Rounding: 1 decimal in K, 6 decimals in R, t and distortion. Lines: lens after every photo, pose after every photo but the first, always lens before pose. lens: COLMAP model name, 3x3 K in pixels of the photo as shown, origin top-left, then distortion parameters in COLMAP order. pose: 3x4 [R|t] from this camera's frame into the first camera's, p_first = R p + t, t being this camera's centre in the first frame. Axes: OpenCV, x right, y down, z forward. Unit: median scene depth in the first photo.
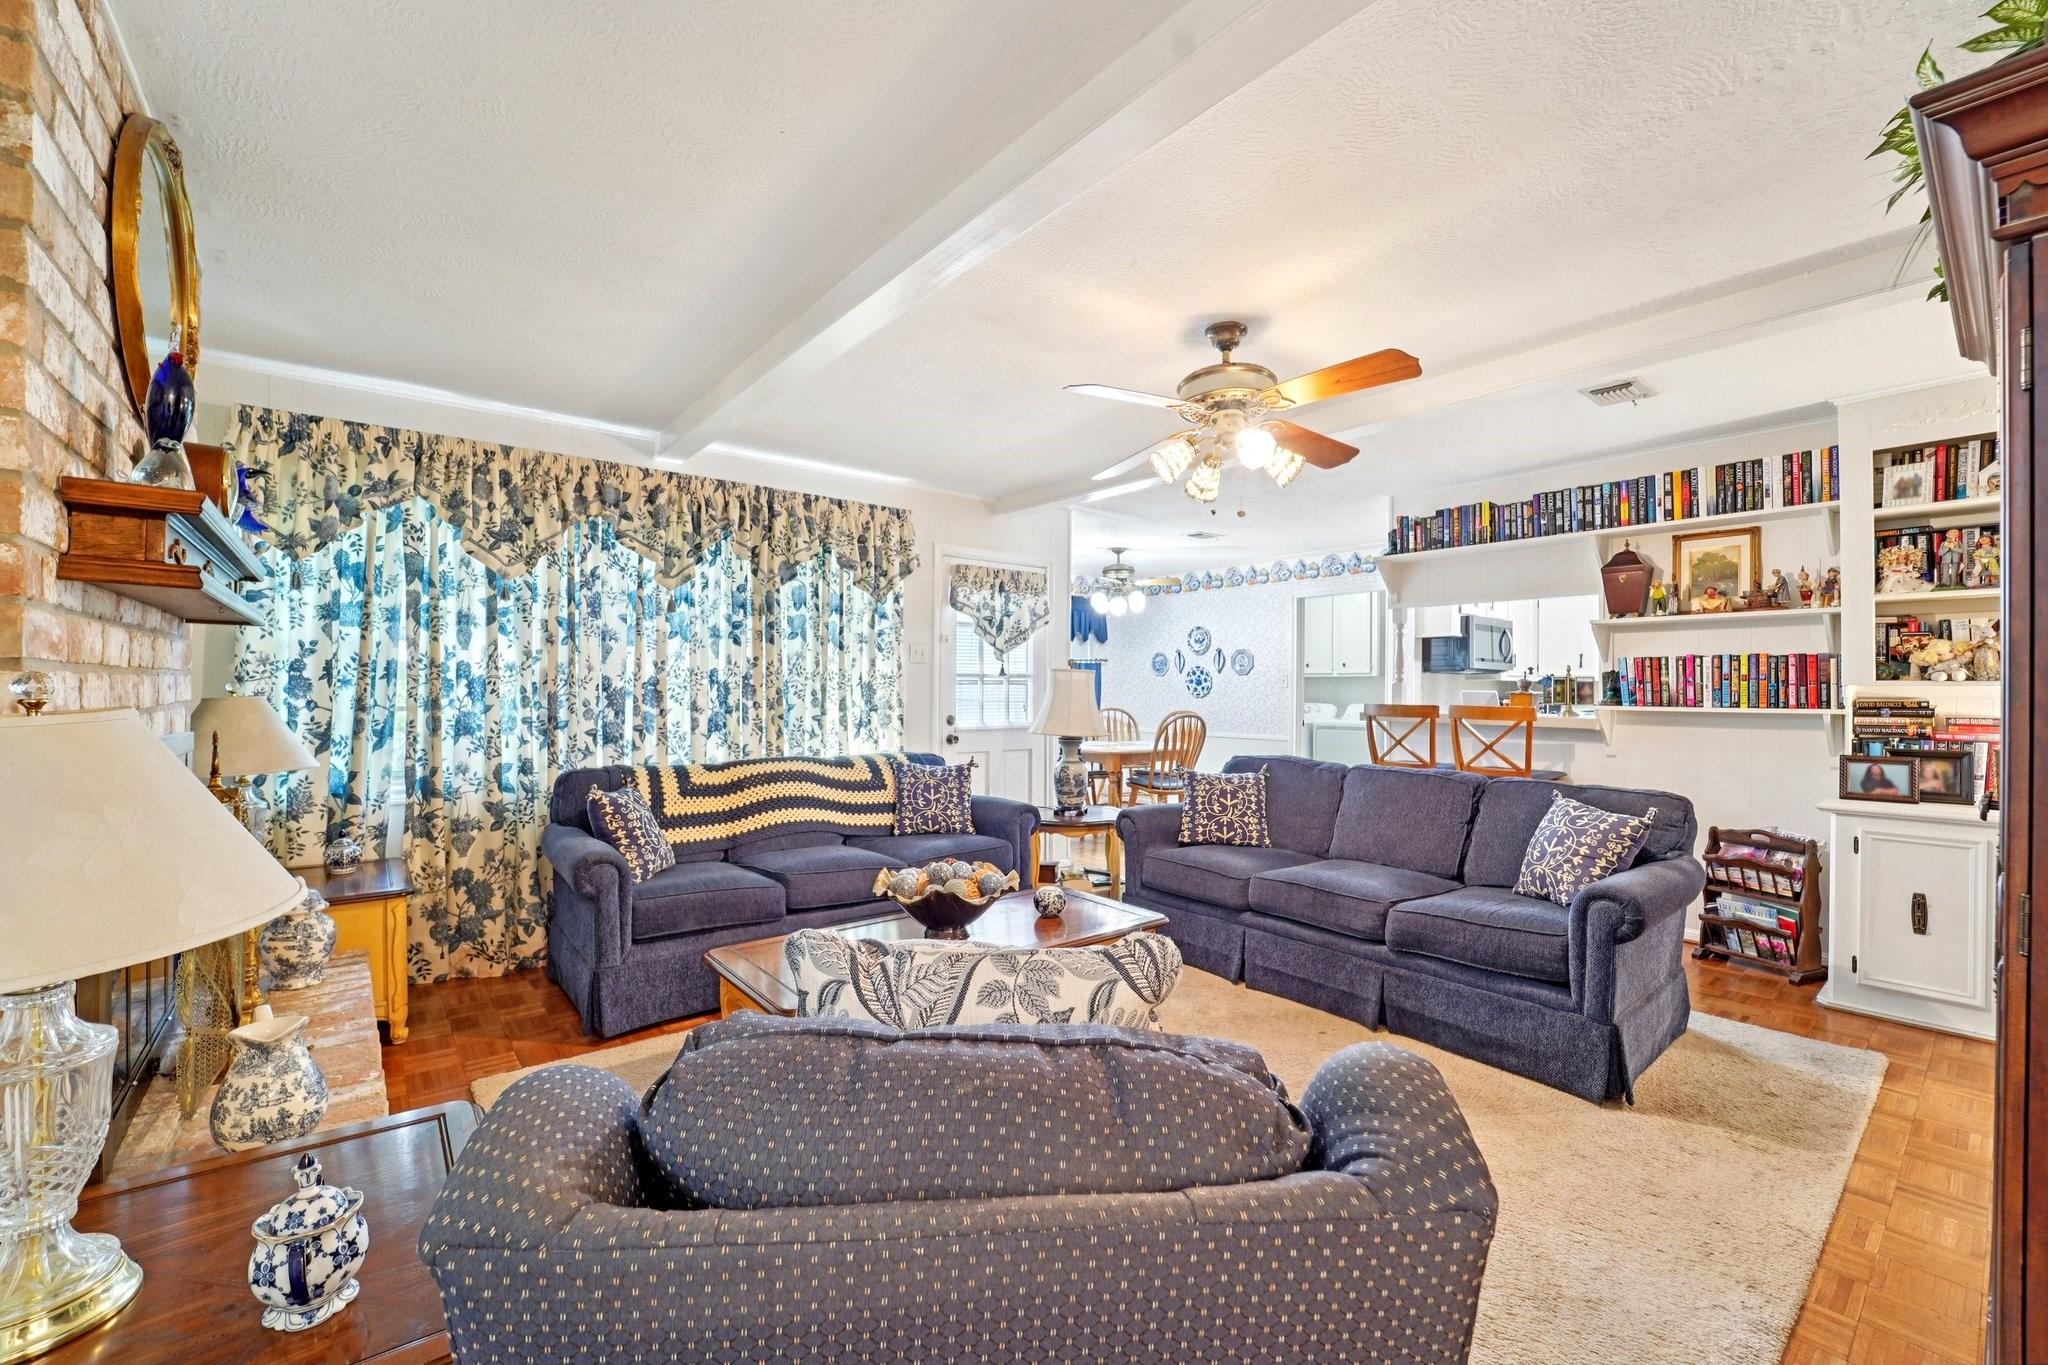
lens RADIAL K [[837.1, 0, 1024.7], [0, 837.1, 684.7], [0, 0, 1]] dist [-0.017326, -0.000800]
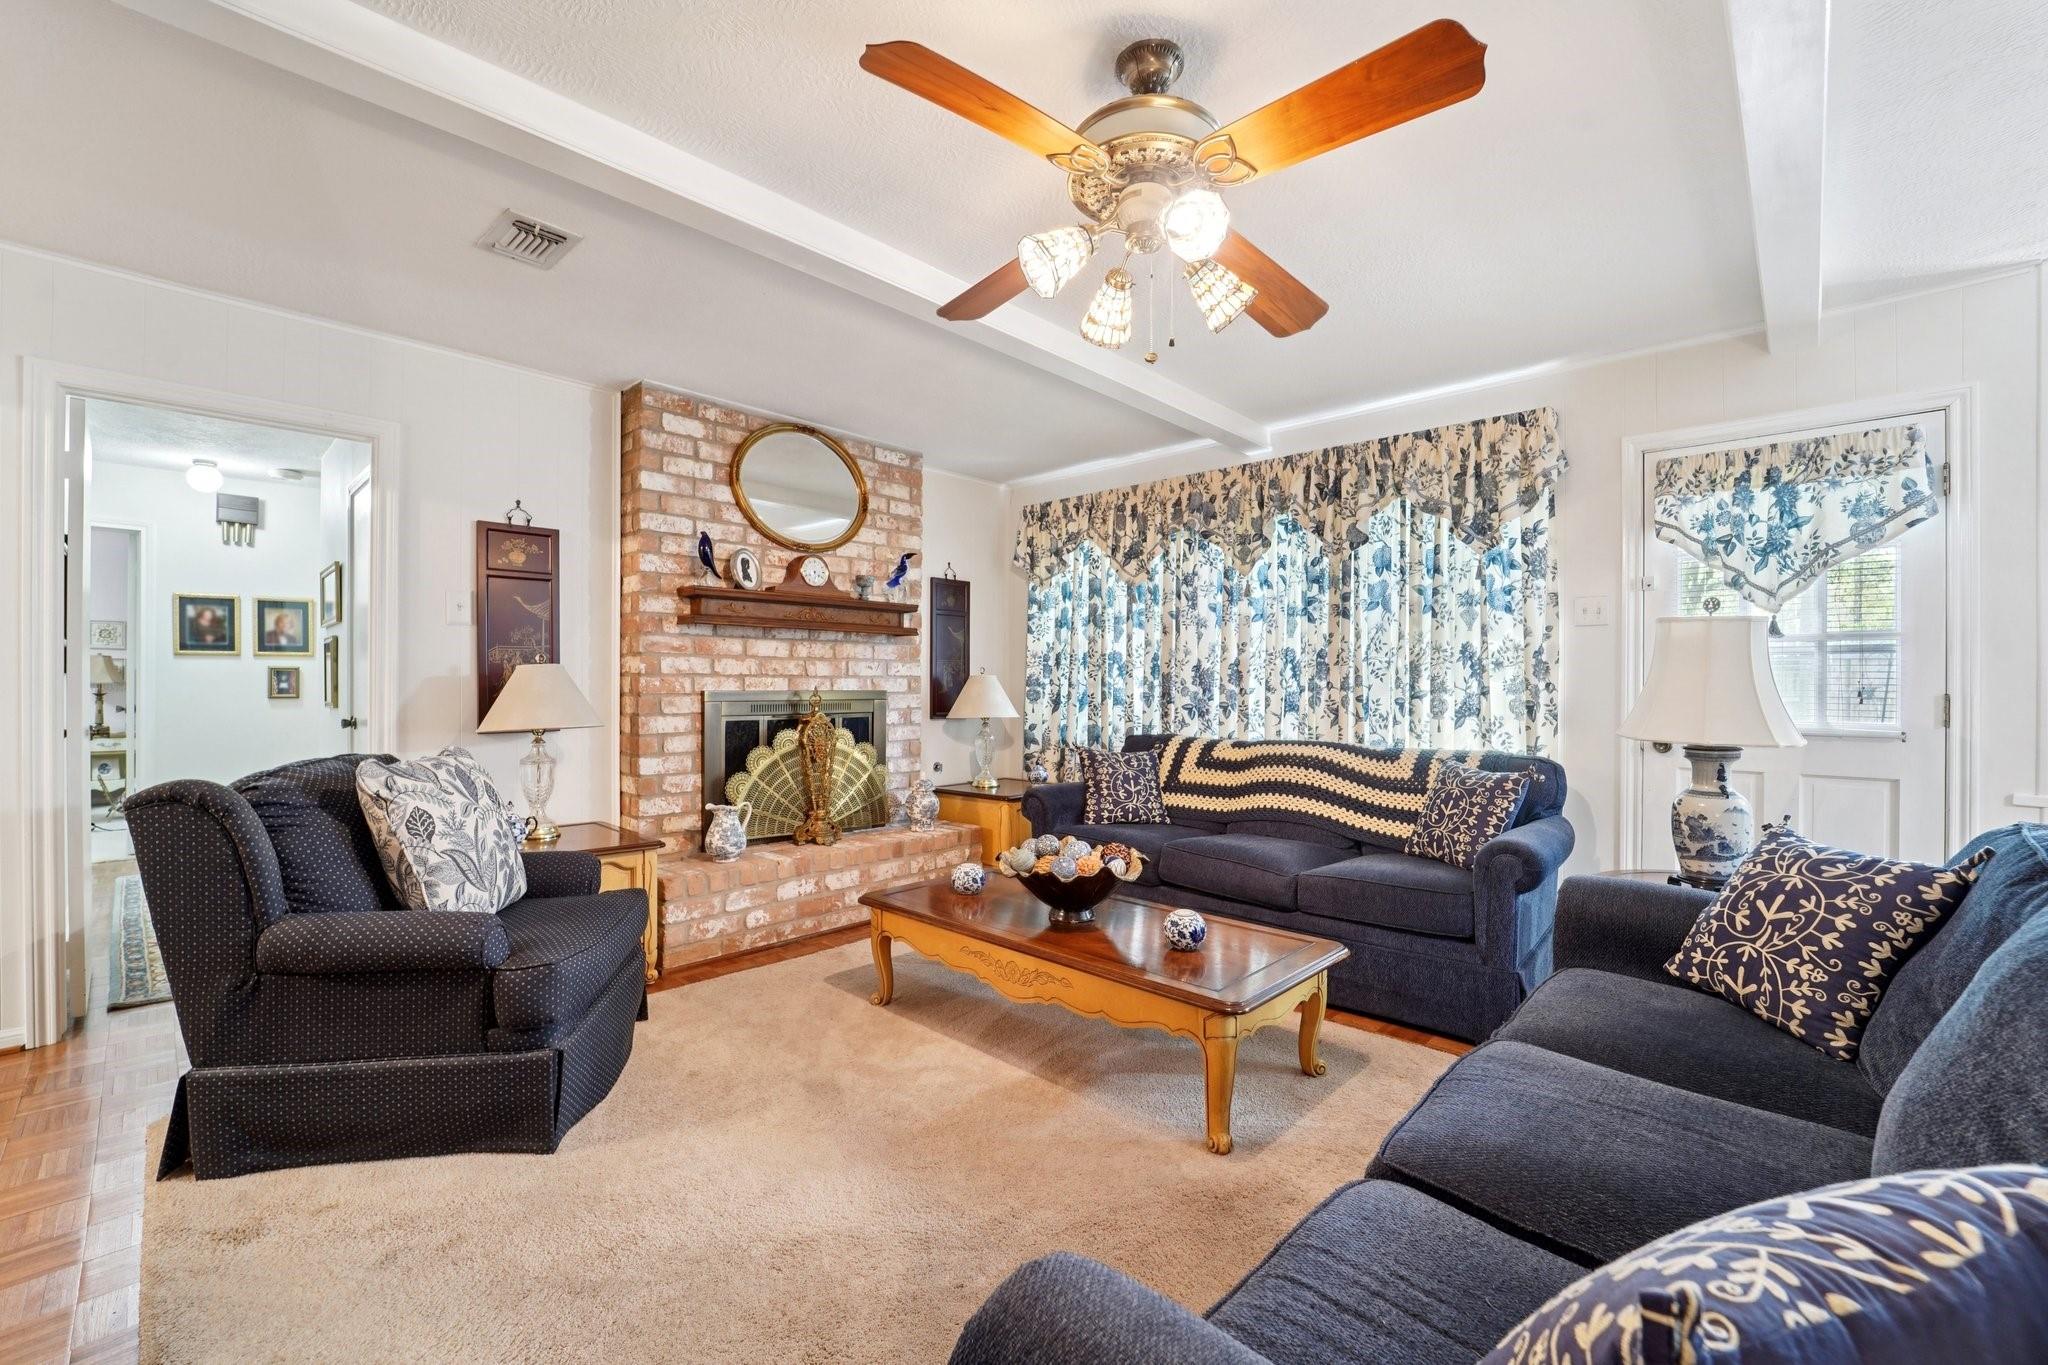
lens RADIAL K [[837.1, 0, 1027.5], [0, 837.1, 686.7], [0, 0, 1]] dist [-0.017326, -0.000800]
pose [[0.142706, -0.001865, -0.989763, 0.581734], [0.004366, 0.999990, -0.001254, 0.027315], [0.989755, -0.004143, 0.142713, 0.570968]]
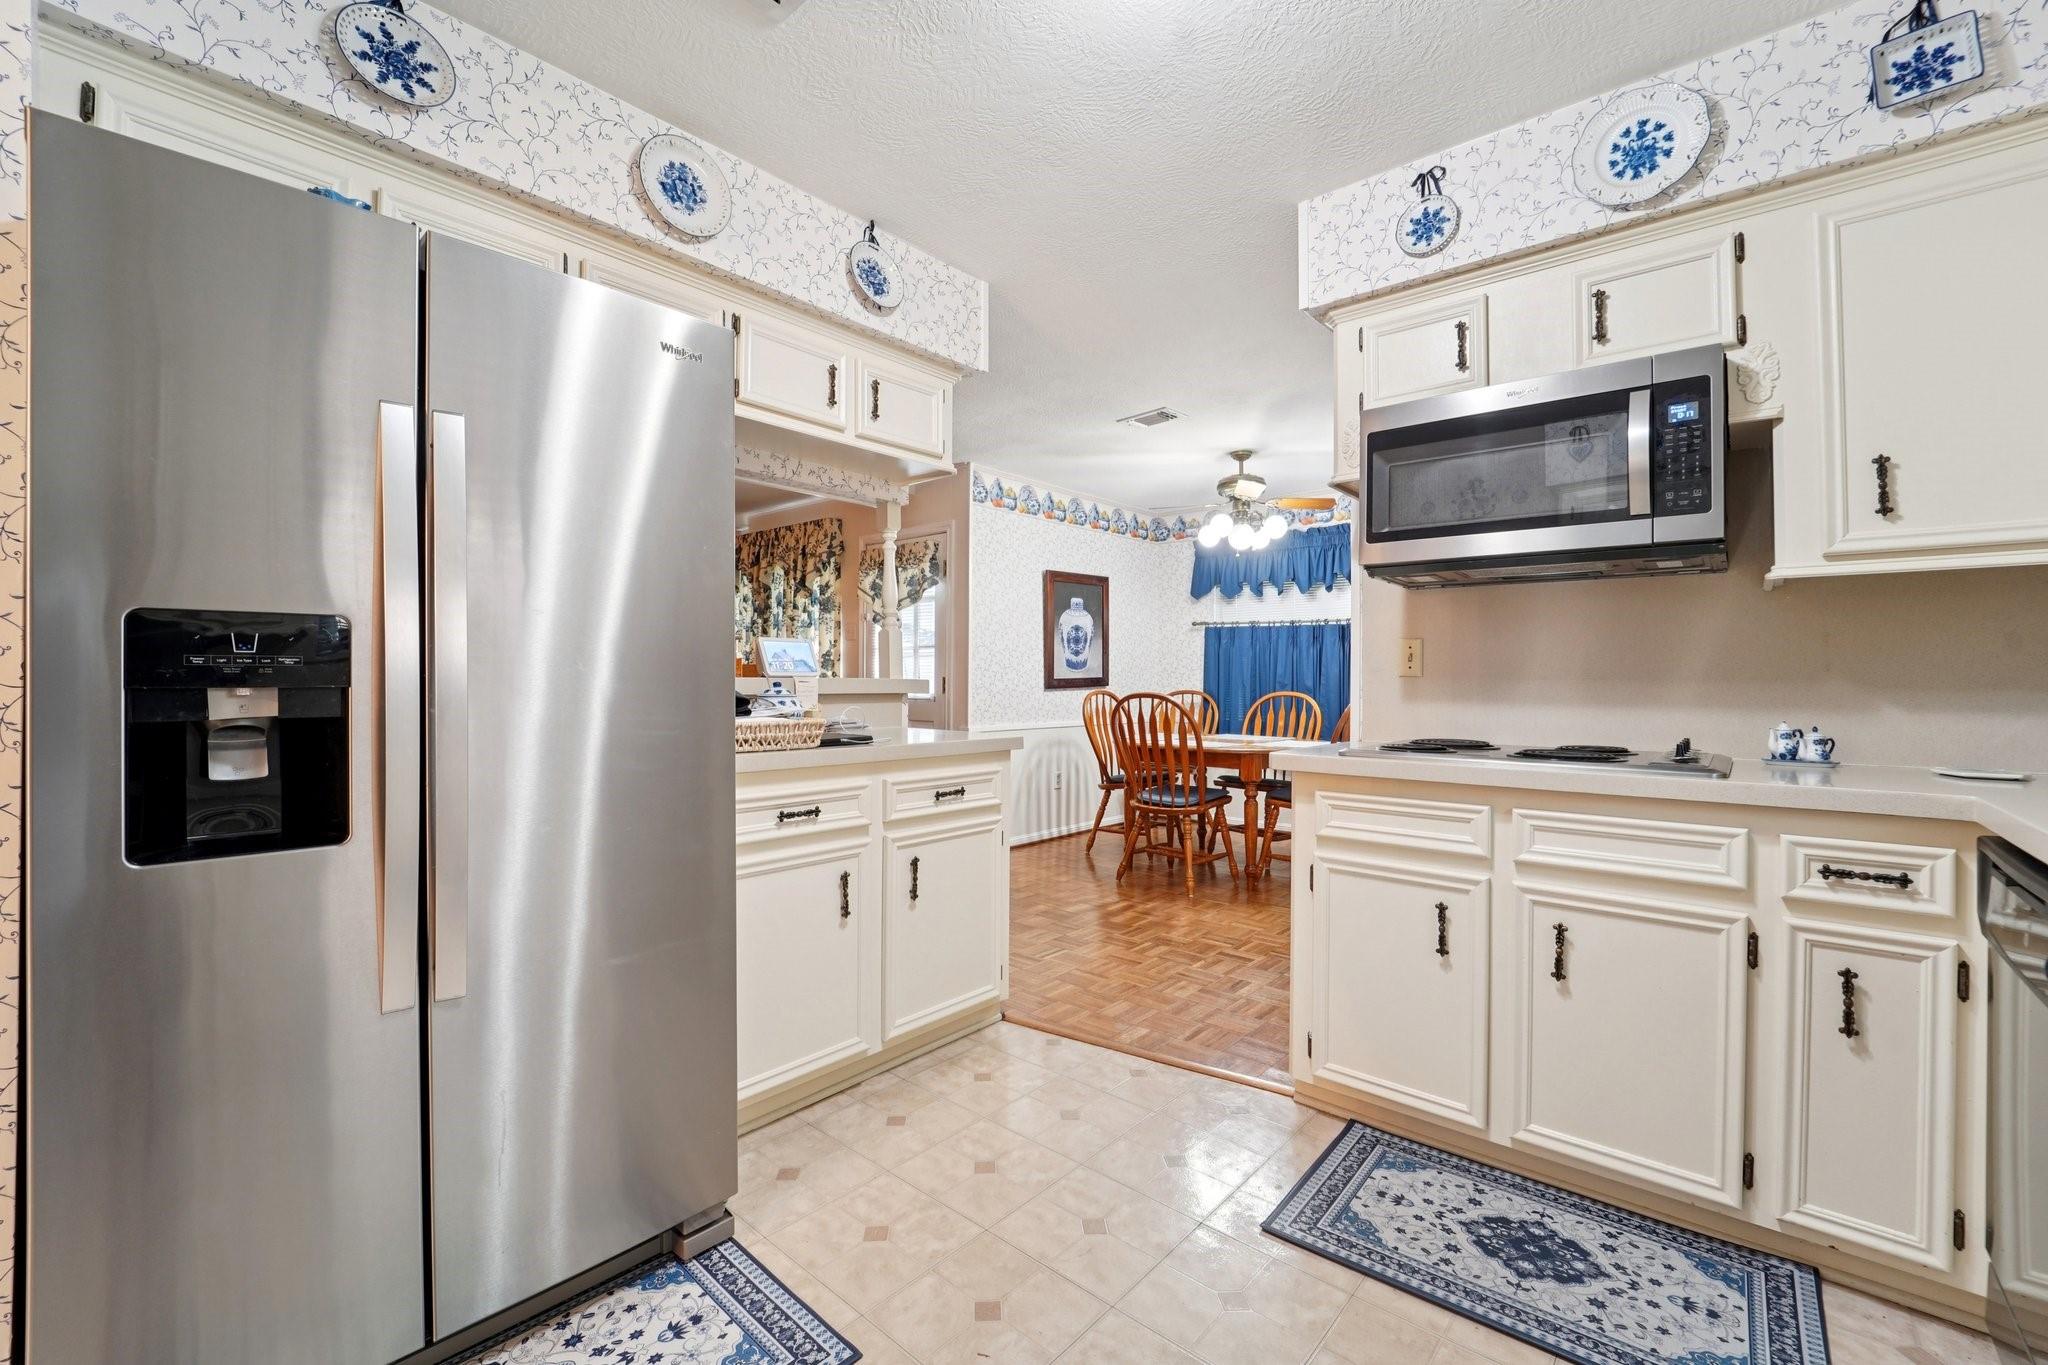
lens RADIAL K [[837.1, 0, 1020.6], [0, 837.1, 678.5], [0, 0, 1]] dist [-0.017326, -0.000800]
pose [[0.169678, -0.007532, -0.985471, 1.359009], [0.000292, 0.999971, -0.007592, 0.047225], [0.985500, 0.001000, 0.169675, 1.291400]]
